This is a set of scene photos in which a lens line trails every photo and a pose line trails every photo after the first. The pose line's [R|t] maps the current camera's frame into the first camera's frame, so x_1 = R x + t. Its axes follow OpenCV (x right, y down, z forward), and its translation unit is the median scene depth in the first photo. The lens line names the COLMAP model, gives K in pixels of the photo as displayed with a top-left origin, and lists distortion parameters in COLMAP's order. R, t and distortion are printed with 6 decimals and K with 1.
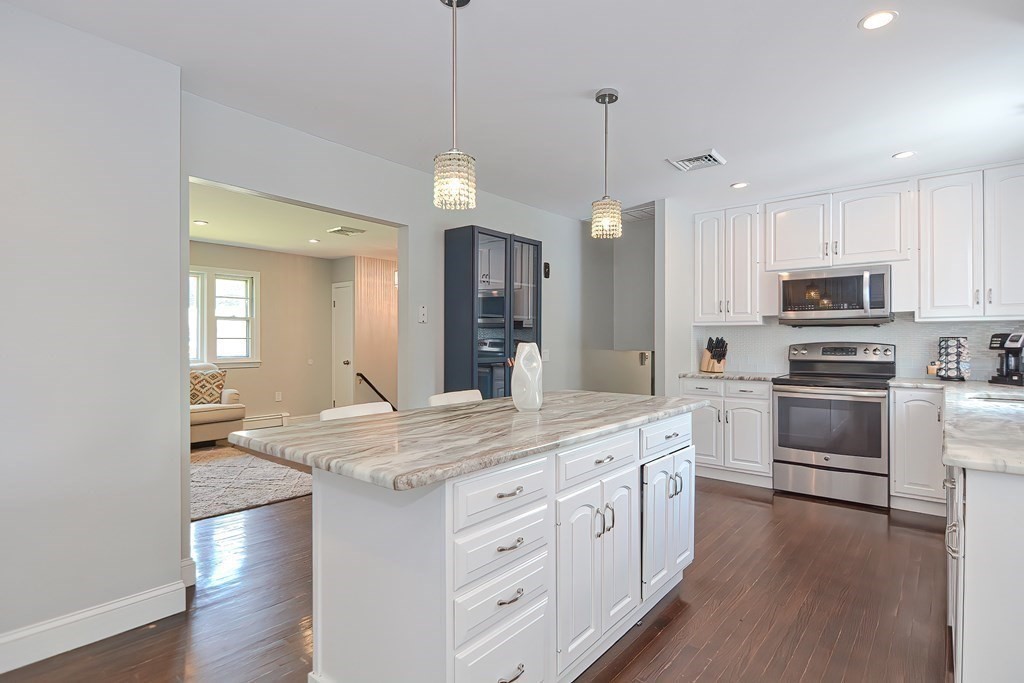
lens RADIAL K [[515.6, 0, 512.0], [0, 515.6, 341.5], [0, 0, 1]] dist [-0.001795, -0.000181]
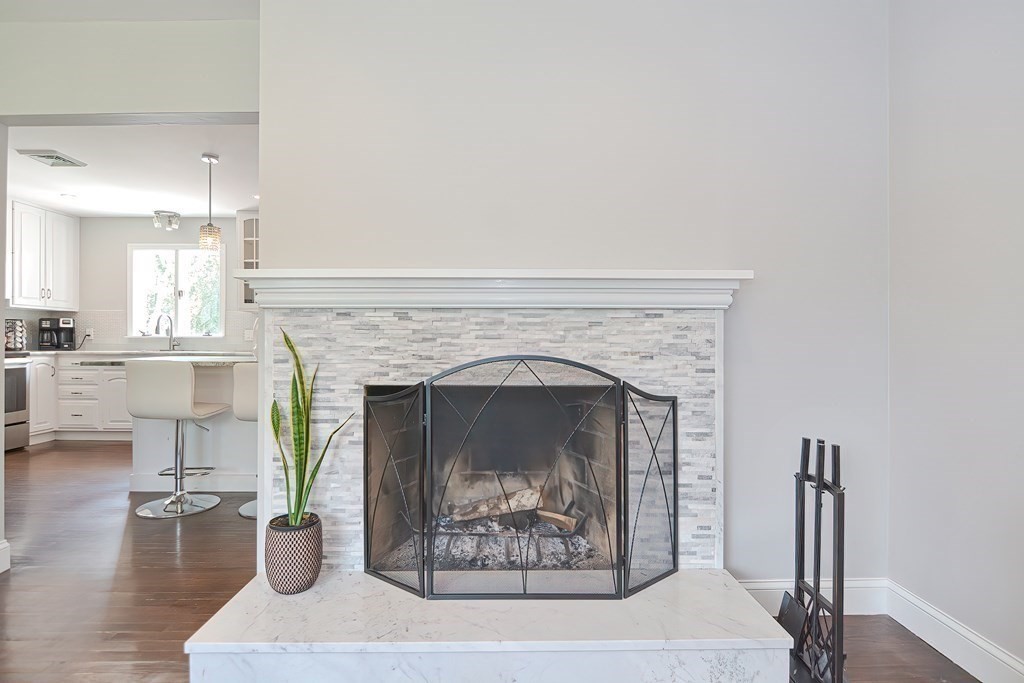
lens RADIAL K [[489.7, 0, 512.0], [0, 489.7, 341.5], [0, 0, 1]] dist [-0.035792, 0.000275]
pose [[-0.648062, -0.006126, 0.761563, -1.022419], [-0.006978, 0.999973, 0.002106, 0.040803], [-0.761555, -0.003949, -0.648088, 0.839189]]
